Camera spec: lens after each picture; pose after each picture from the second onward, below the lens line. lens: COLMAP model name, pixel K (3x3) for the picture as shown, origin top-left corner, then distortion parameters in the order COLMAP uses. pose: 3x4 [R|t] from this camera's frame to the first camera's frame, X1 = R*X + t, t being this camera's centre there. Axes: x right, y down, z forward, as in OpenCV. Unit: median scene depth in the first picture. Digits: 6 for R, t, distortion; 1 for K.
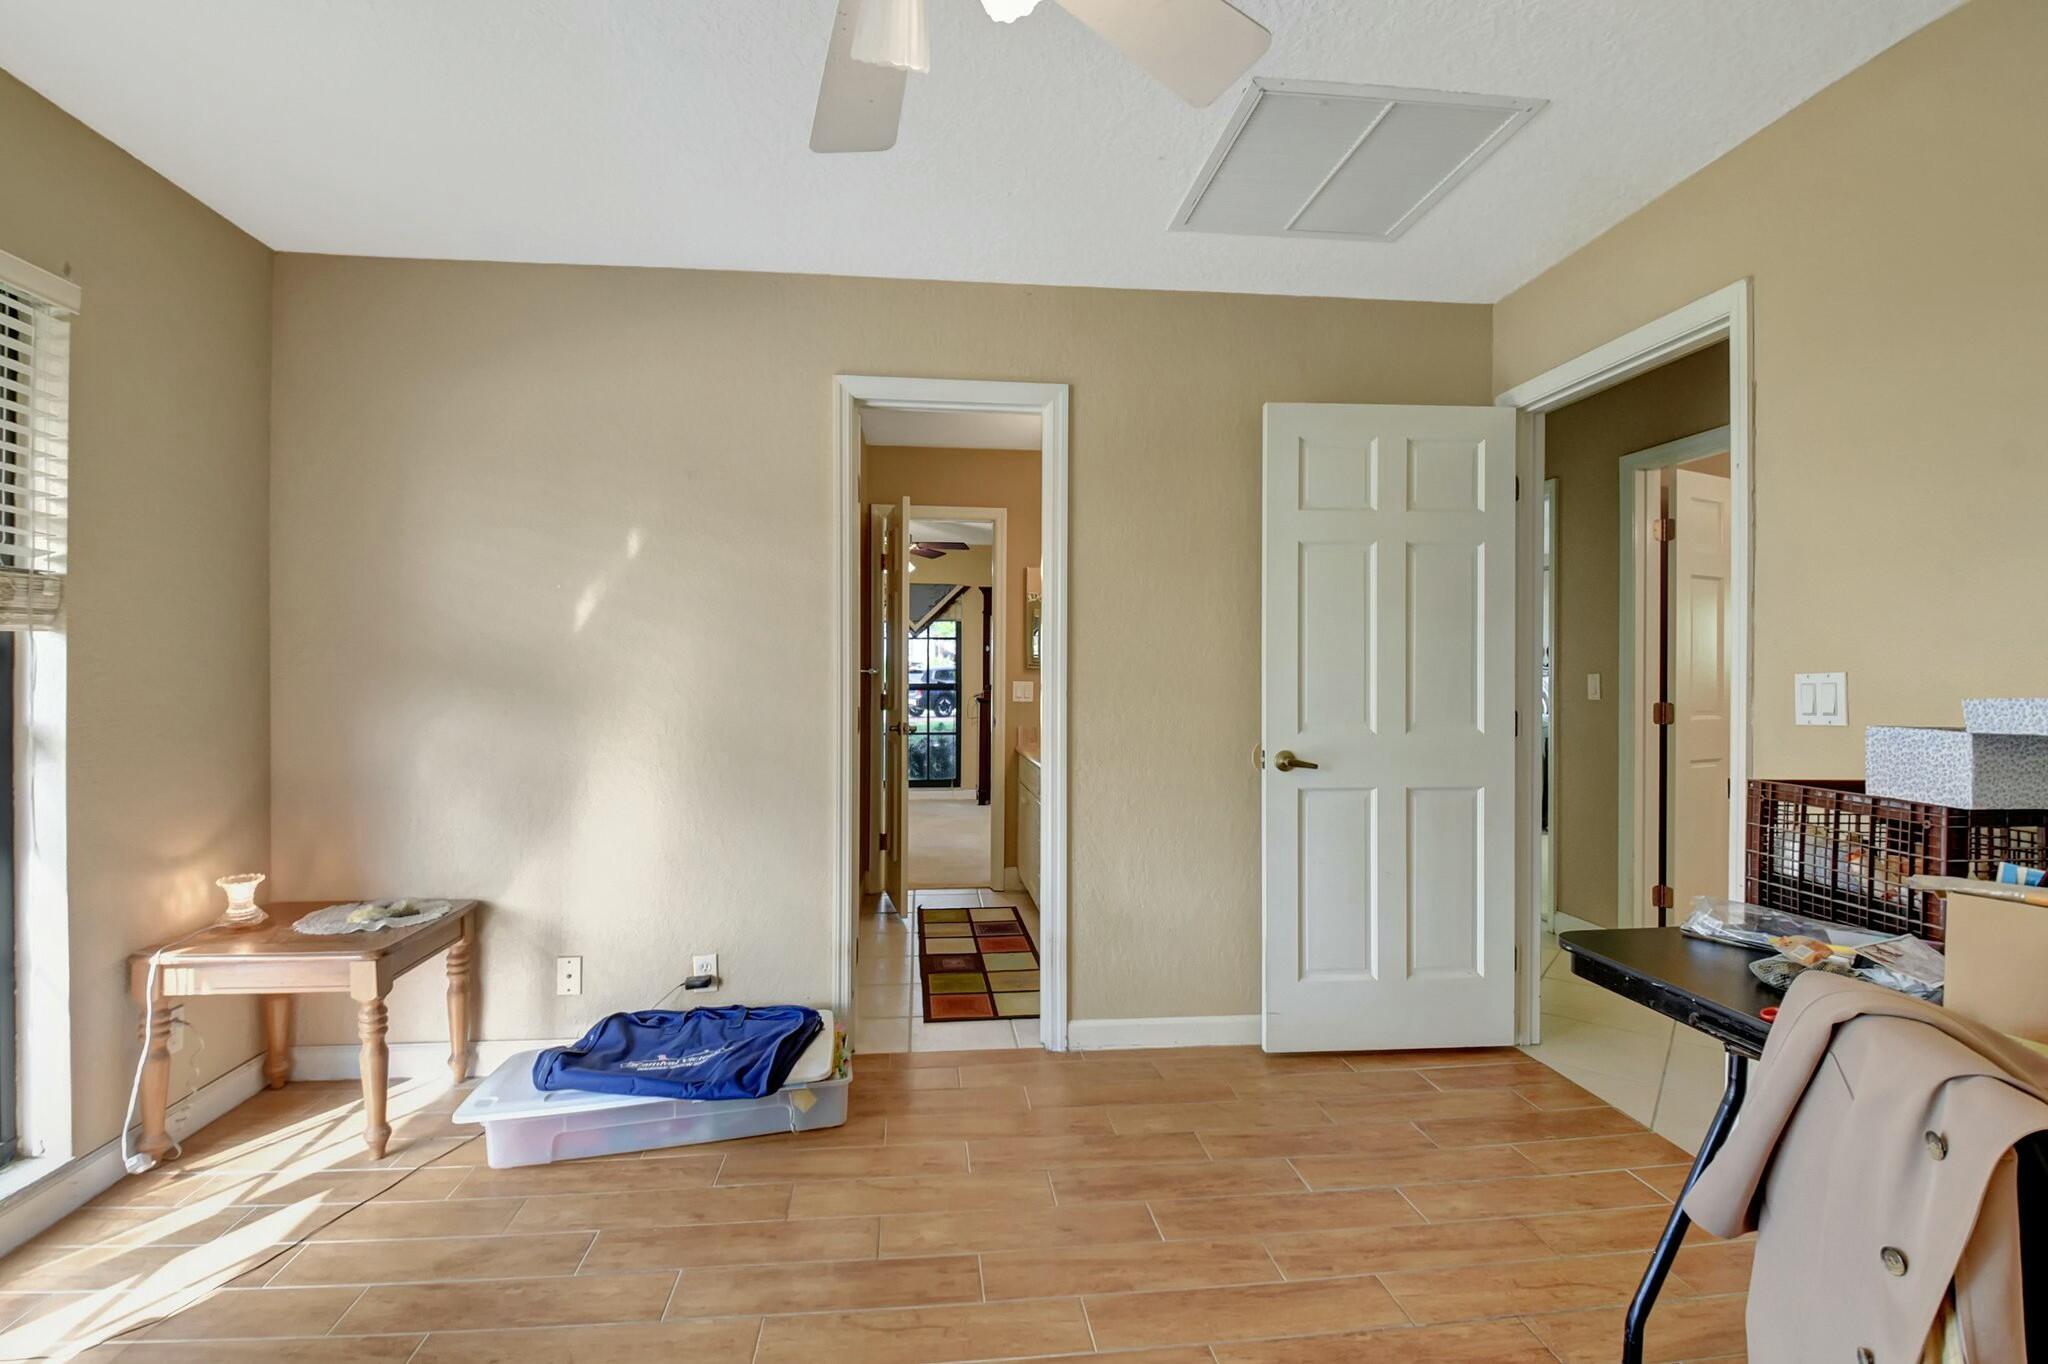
lens RADIAL K [[935.7, 0, 1021.6], [0, 935.7, 682.0], [0, 0, 1]] dist [-0.028287, -0.006205]
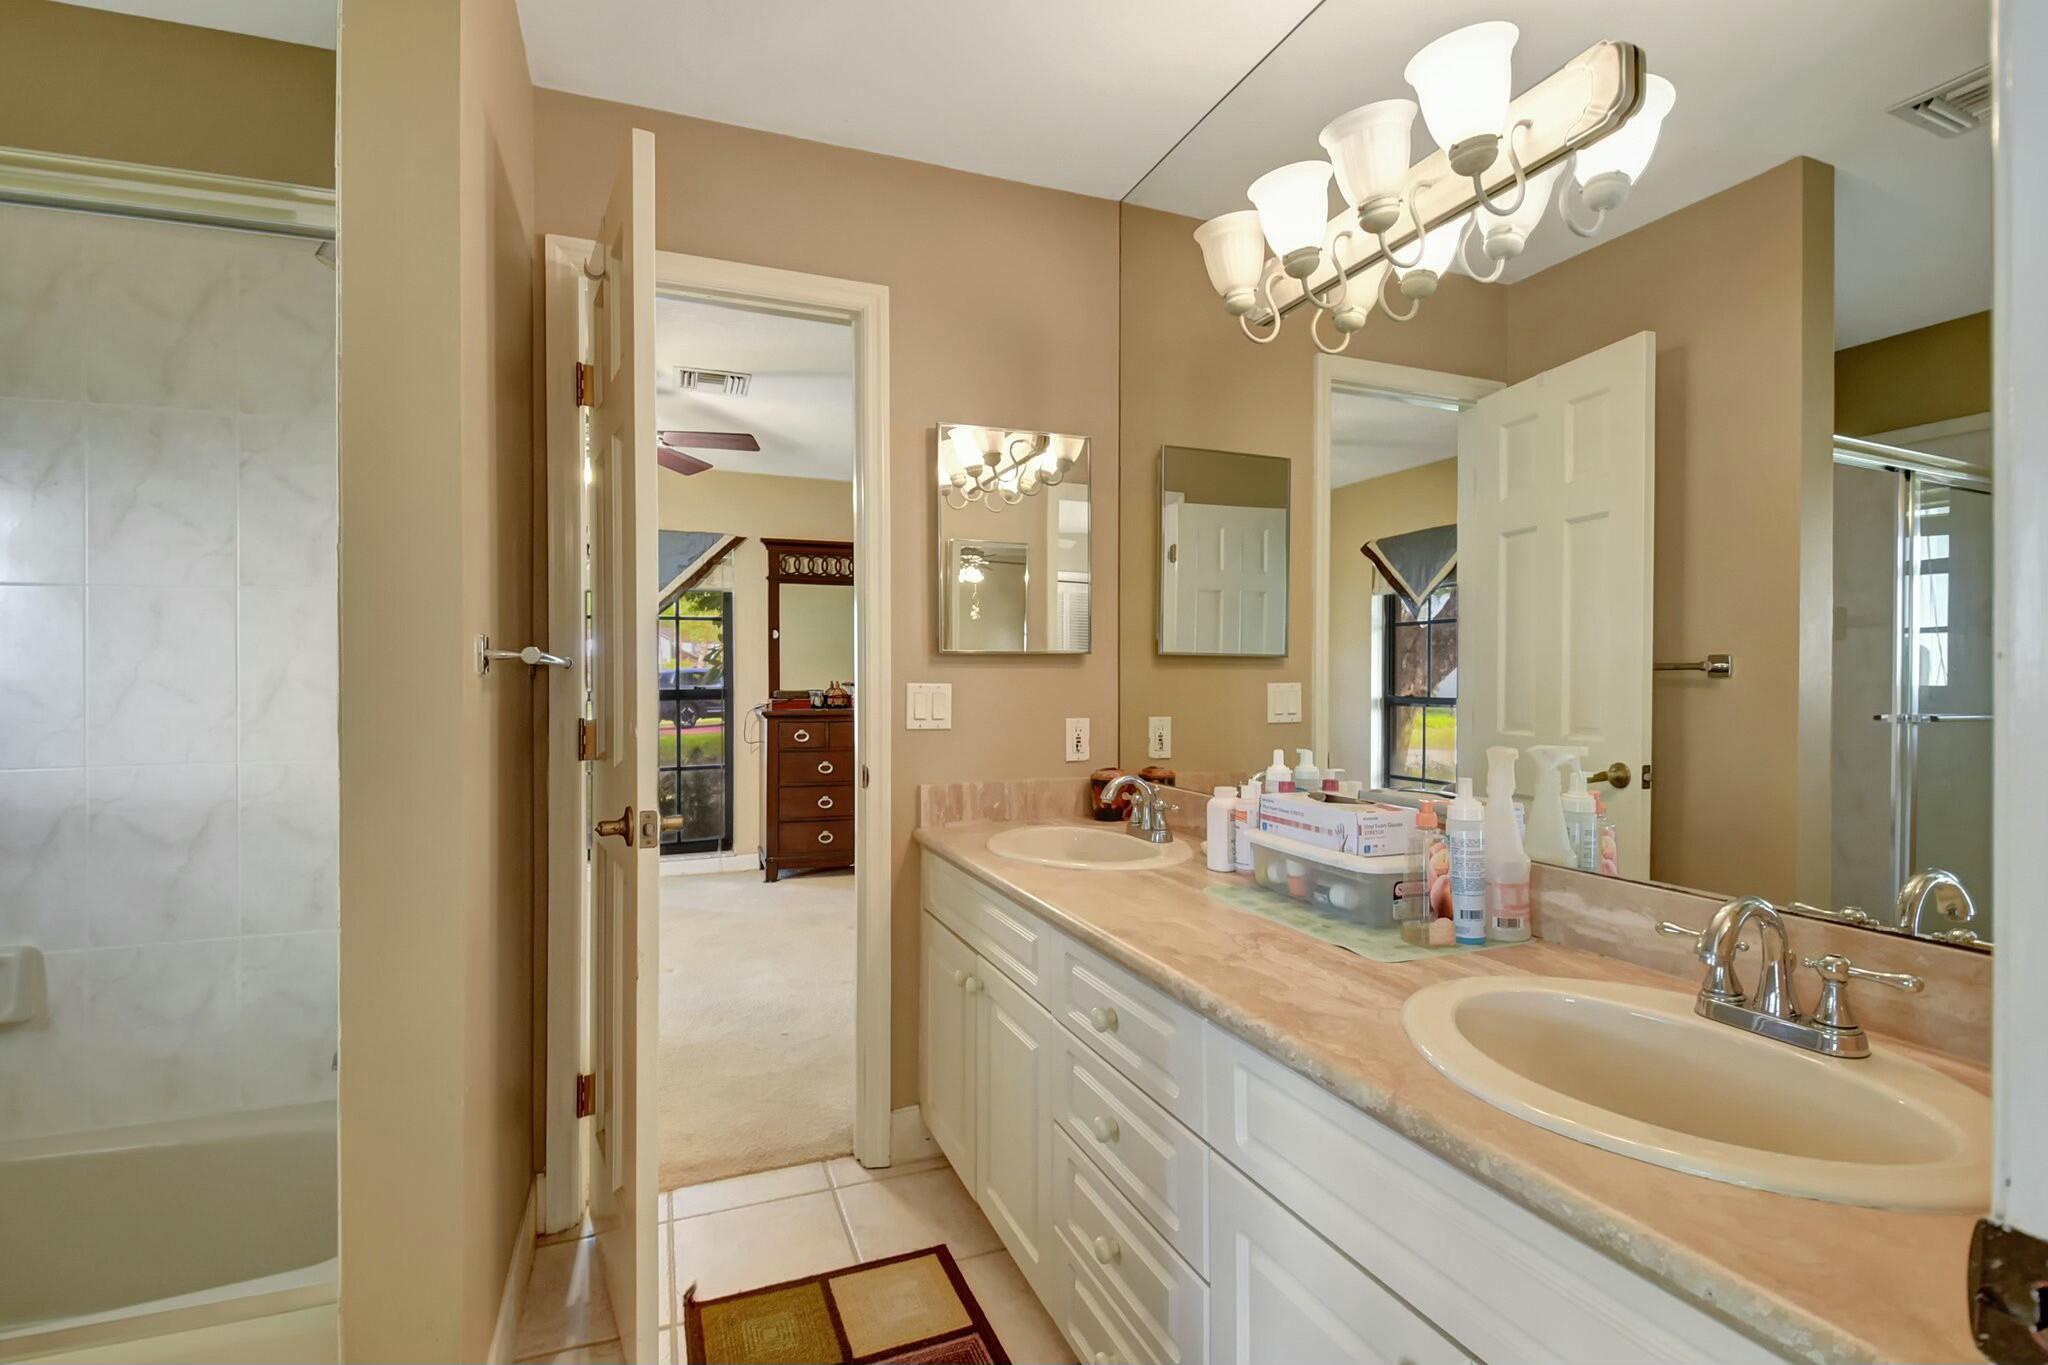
lens RADIAL K [[935.7, 0, 1028.0], [0, 935.7, 679.8], [0, 0, 1]] dist [-0.028287, -0.006205]
pose [[0.963234, -0.009688, 0.268489, -0.043593], [0.011467, 0.999921, -0.005059, 0.001176], [-0.268419, 0.007952, 0.963269, 0.351035]]
